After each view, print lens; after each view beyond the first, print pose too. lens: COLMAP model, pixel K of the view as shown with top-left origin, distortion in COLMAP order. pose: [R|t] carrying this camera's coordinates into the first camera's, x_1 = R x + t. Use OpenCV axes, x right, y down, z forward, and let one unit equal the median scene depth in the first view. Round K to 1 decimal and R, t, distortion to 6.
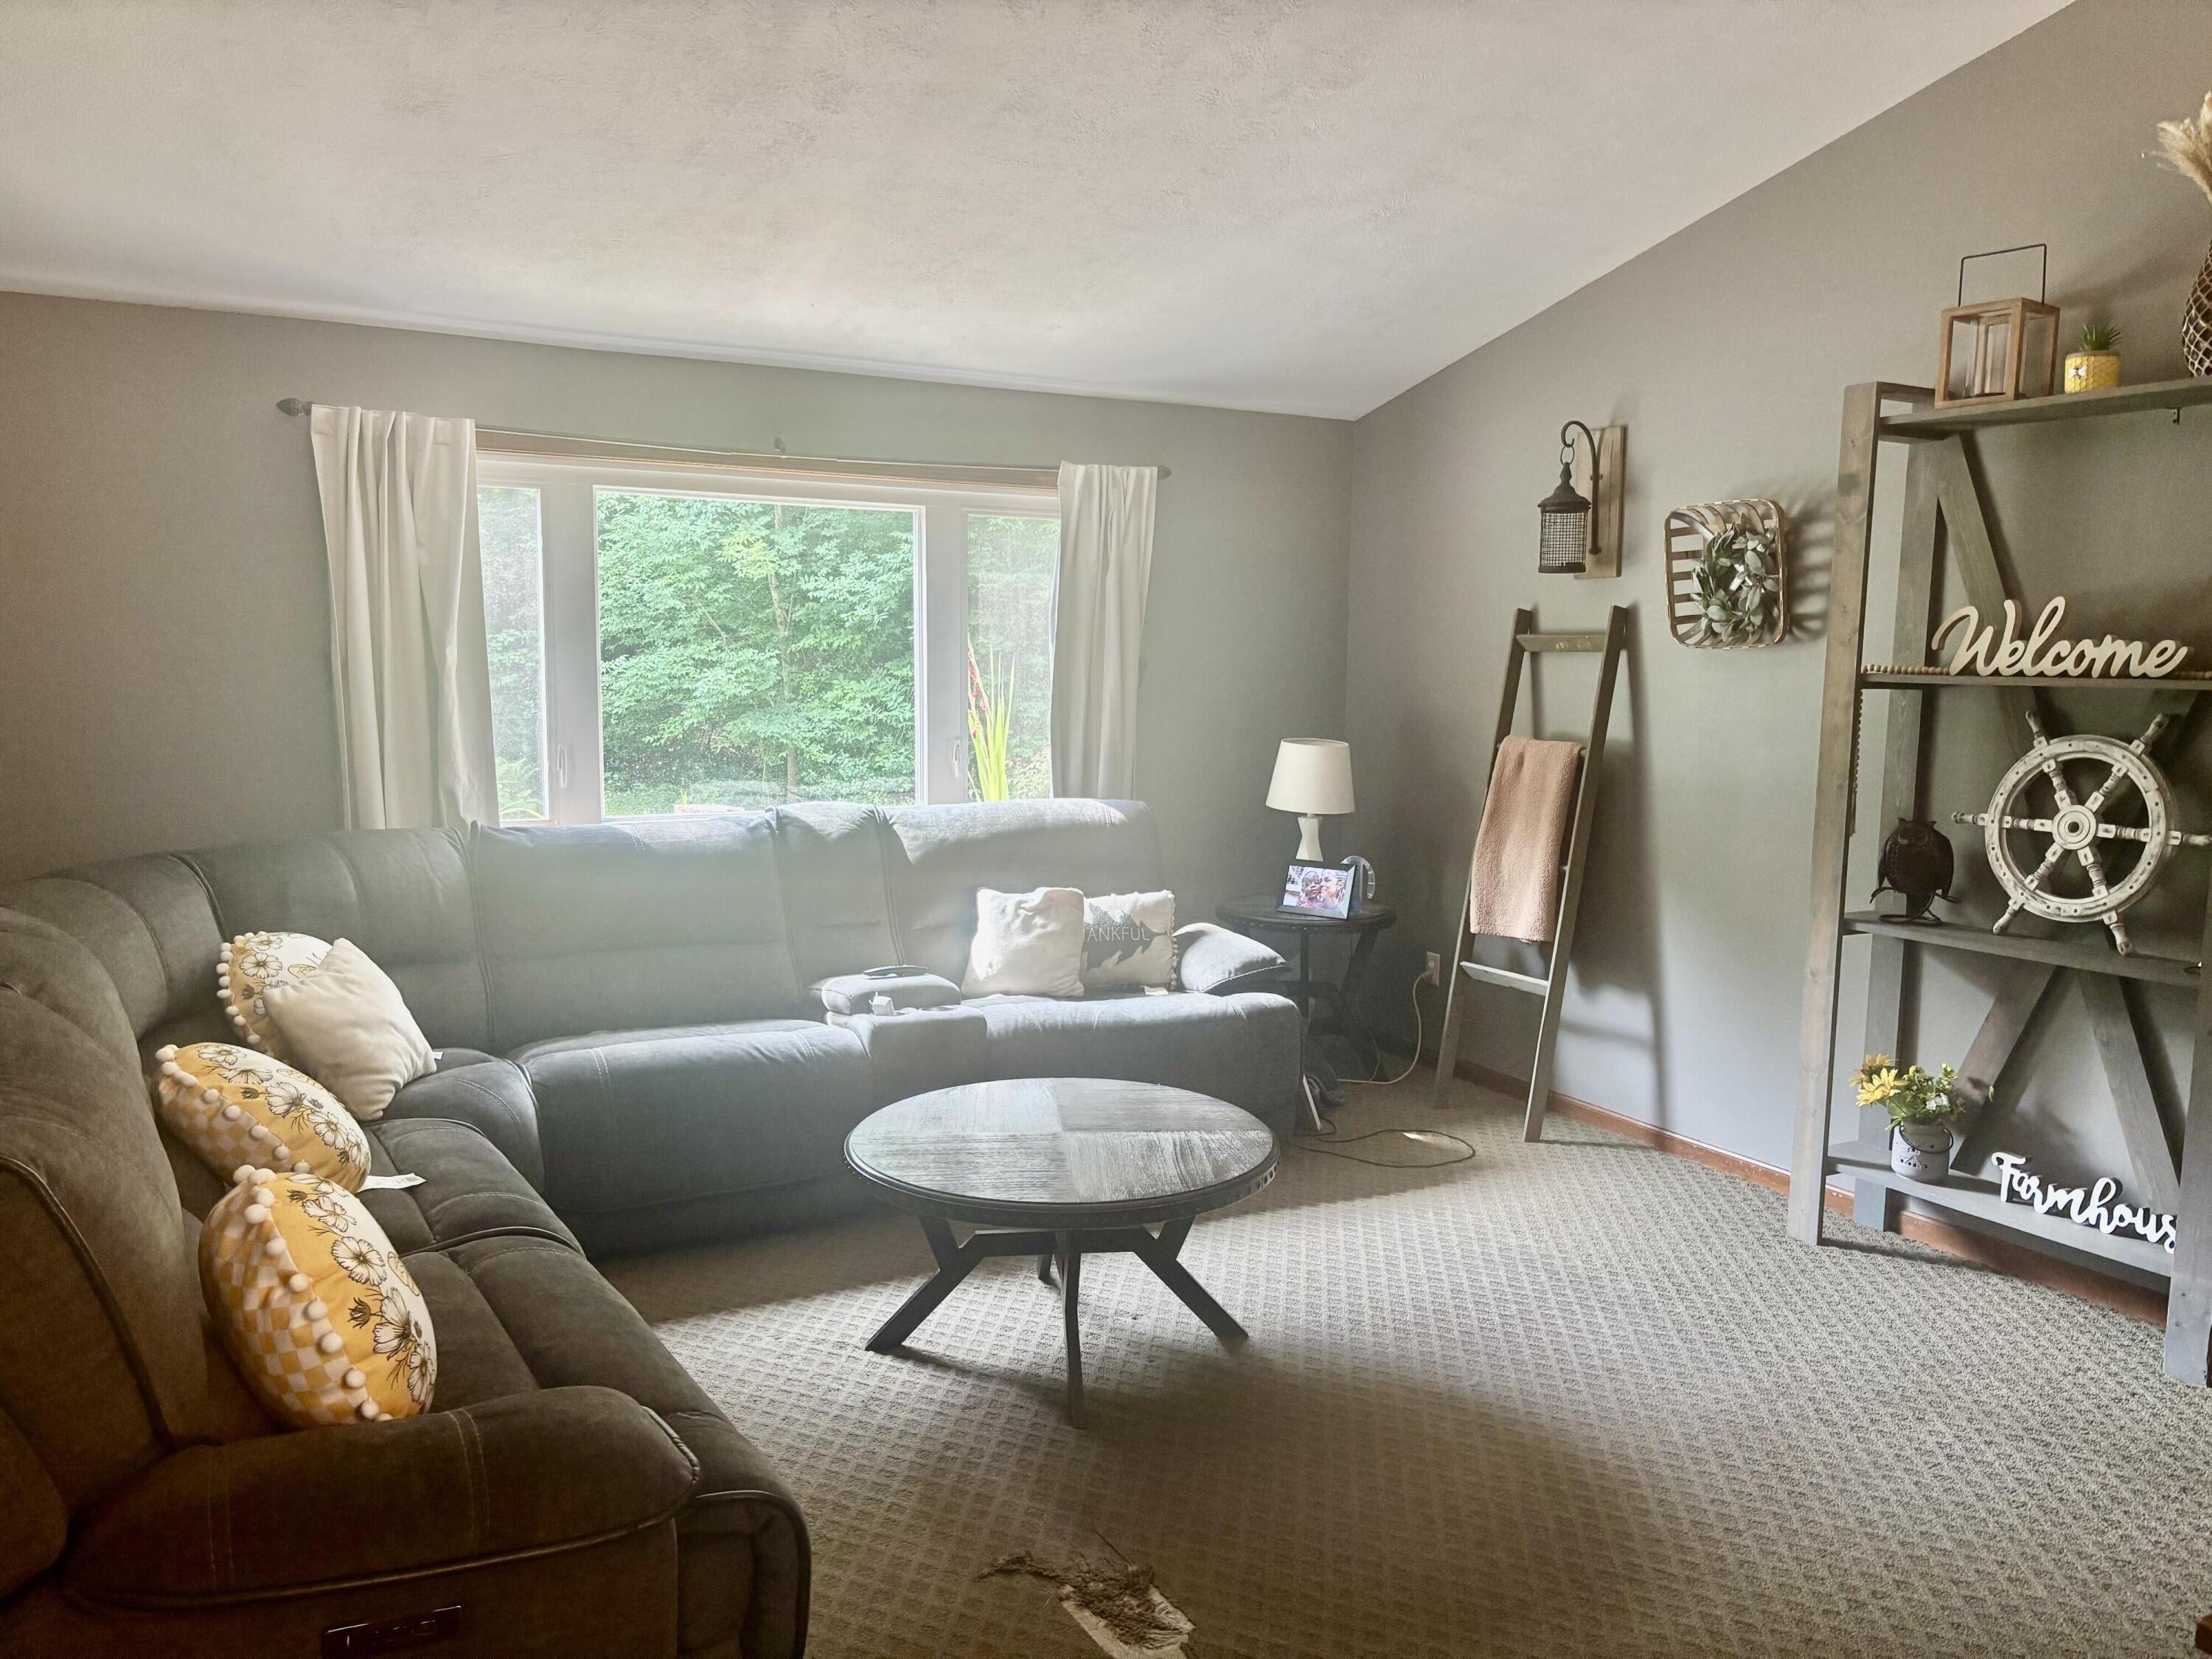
lens RADIAL K [[1632.3, 0, 1074.7], [0, 1632.3, 817.2], [0, 0, 1]] dist [0.062004, -0.091382]
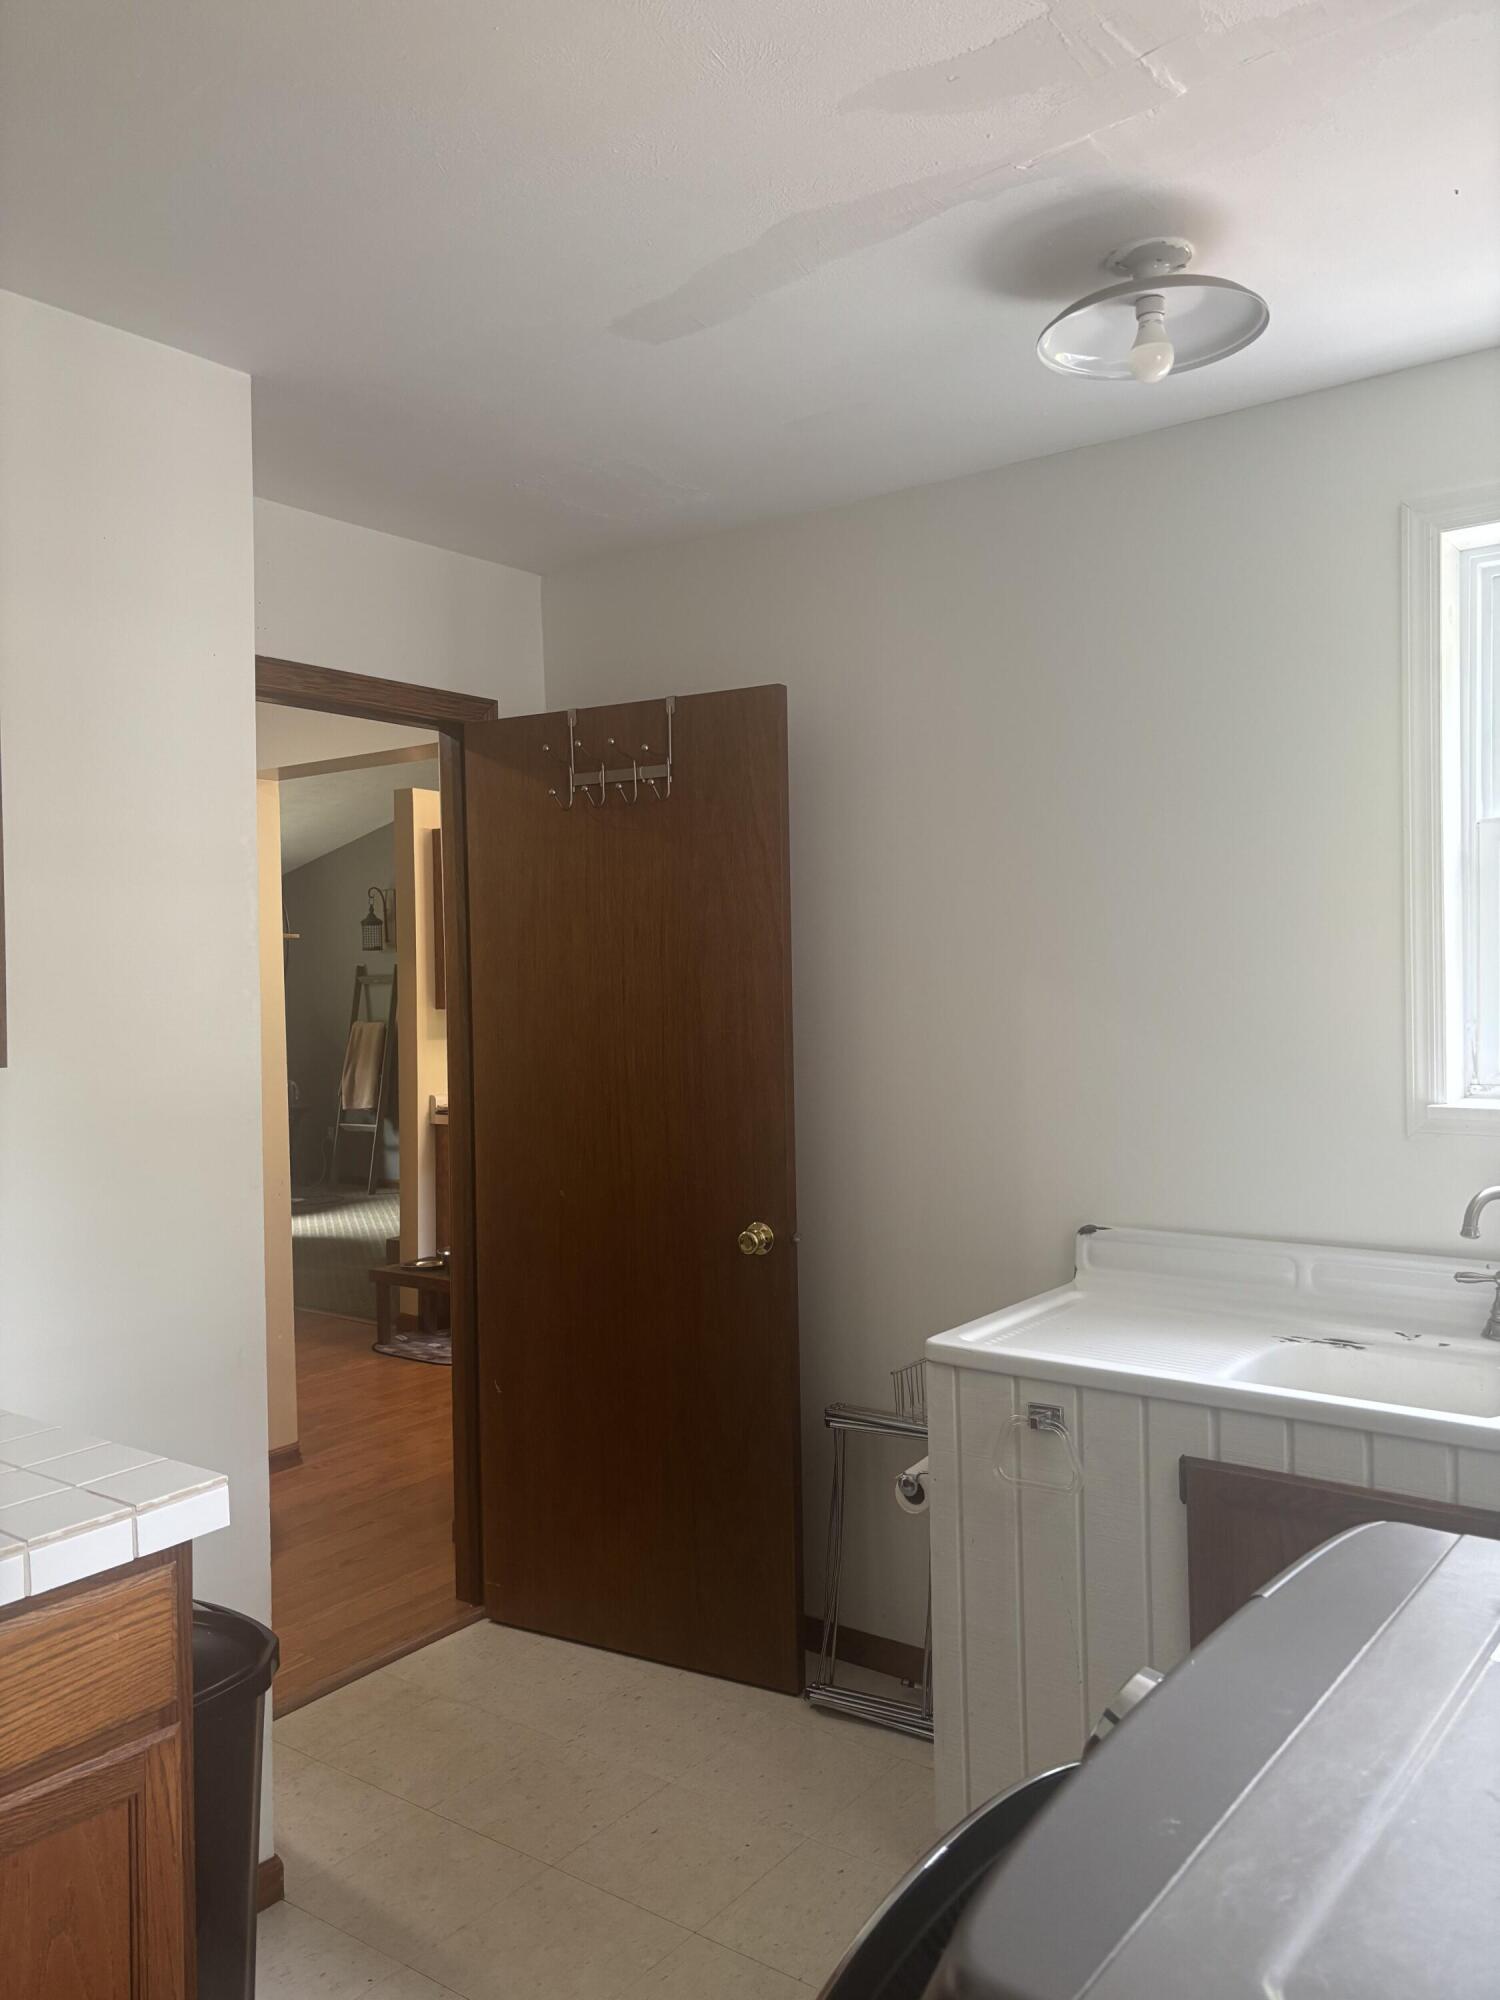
lens RADIAL K [[1509.5, 0, 750.0], [0, 1509.5, 1000.0], [0, 0, 1]] dist [-0.001637, -0.005806]
pose [[0.900942, -0.028456, 0.433005, -0.157597], [0.070277, 0.994243, -0.080885, 0.137137], [-0.428210, 0.103304, 0.897755, -1.187860]]
